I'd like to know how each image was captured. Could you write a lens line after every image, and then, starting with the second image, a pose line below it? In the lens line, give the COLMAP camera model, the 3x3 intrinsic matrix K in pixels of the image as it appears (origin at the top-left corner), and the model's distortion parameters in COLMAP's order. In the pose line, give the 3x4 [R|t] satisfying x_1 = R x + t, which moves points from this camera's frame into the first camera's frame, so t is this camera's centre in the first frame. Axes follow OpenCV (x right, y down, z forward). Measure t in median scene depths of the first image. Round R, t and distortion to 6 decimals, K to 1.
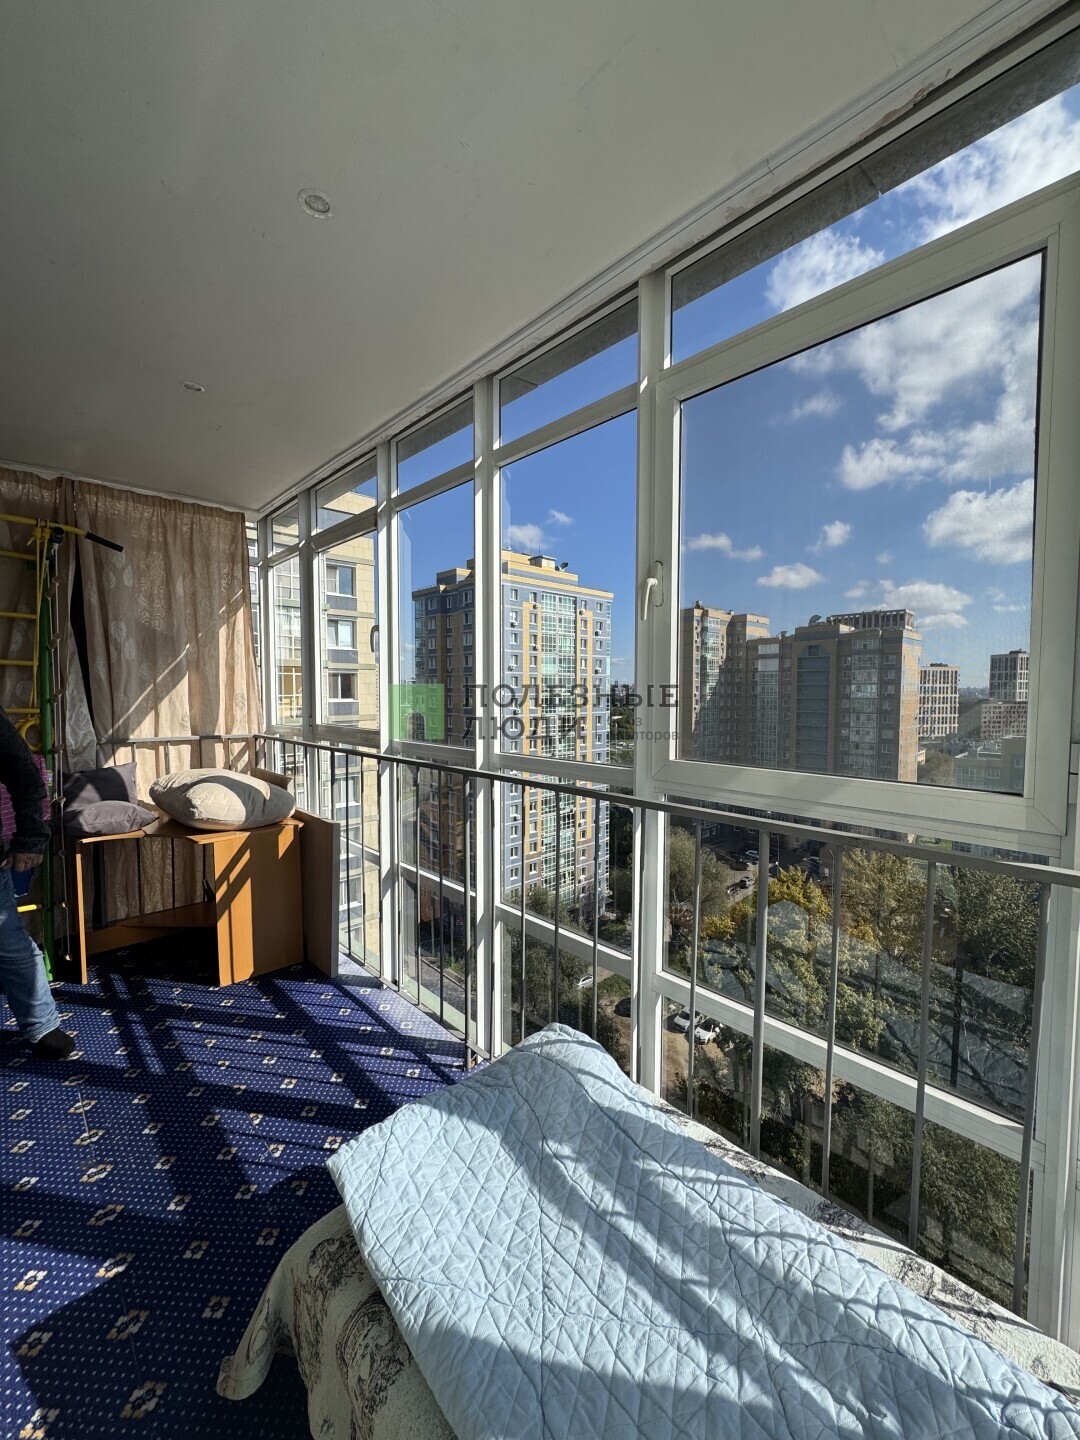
lens RADIAL K [[594.8, 0, 547.0], [0, 594.8, 720.1], [0, 0, 1]] dist [0.002171, -0.000279]
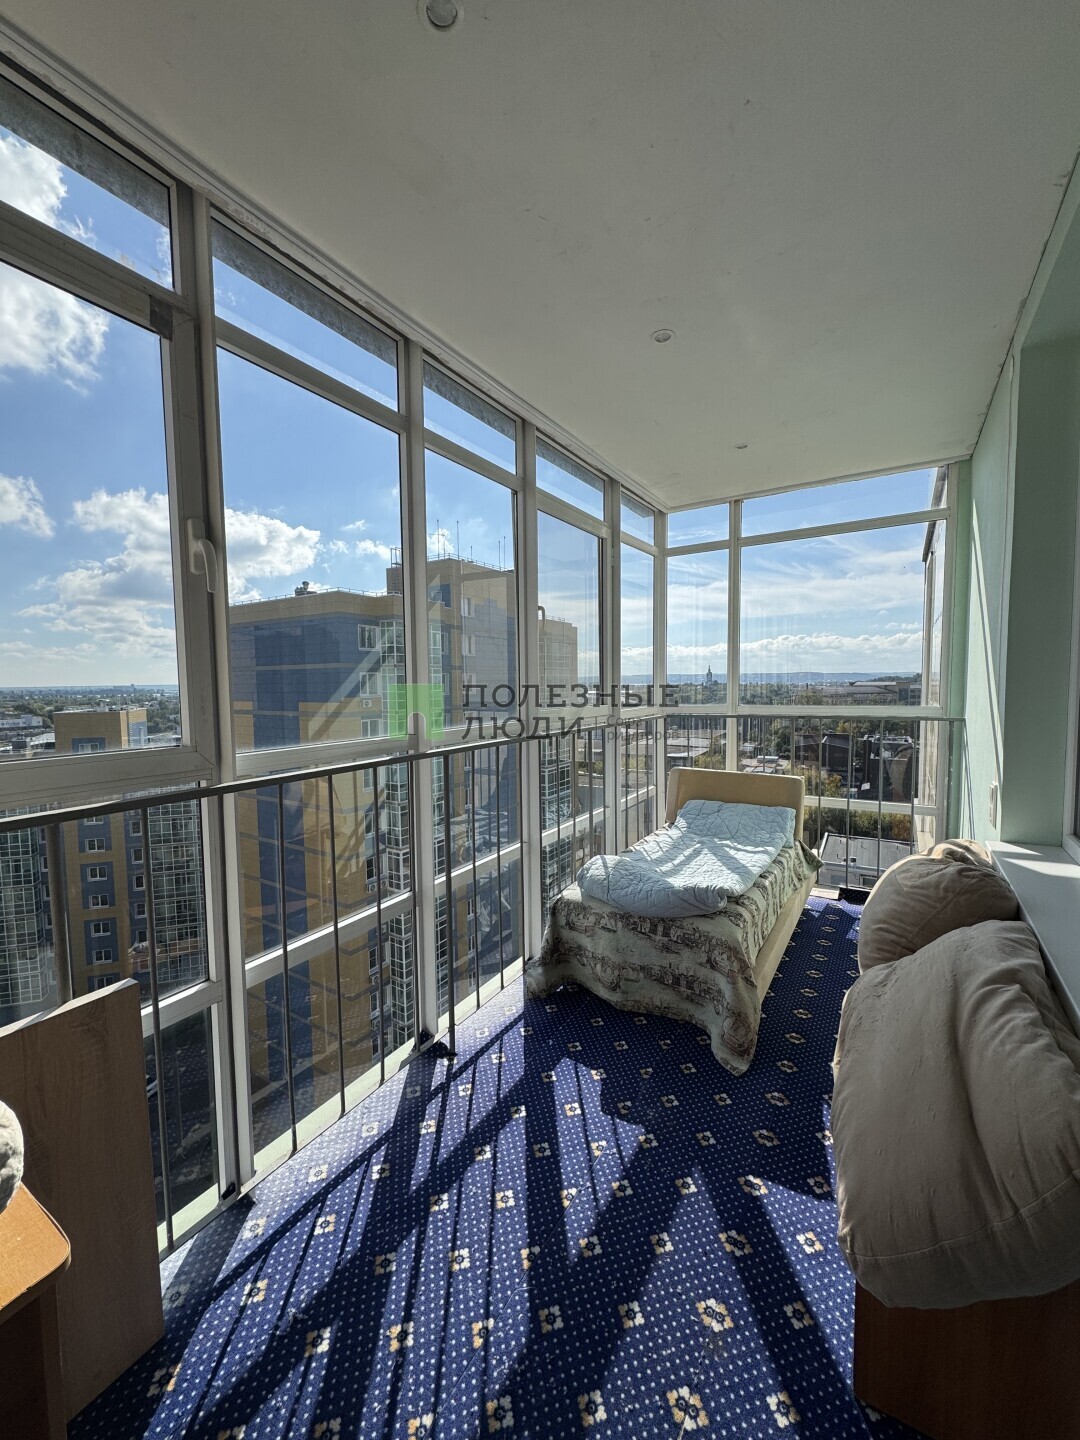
lens RADIAL K [[594.8, 0, 547.0], [0, 594.8, 720.1], [0, 0, 1]] dist [0.002171, -0.000279]
pose [[-0.282899, -0.065242, 0.956928, -1.136896], [0.058686, 0.994637, 0.085163, -0.041893], [-0.957353, 0.080251, -0.277553, 1.127093]]
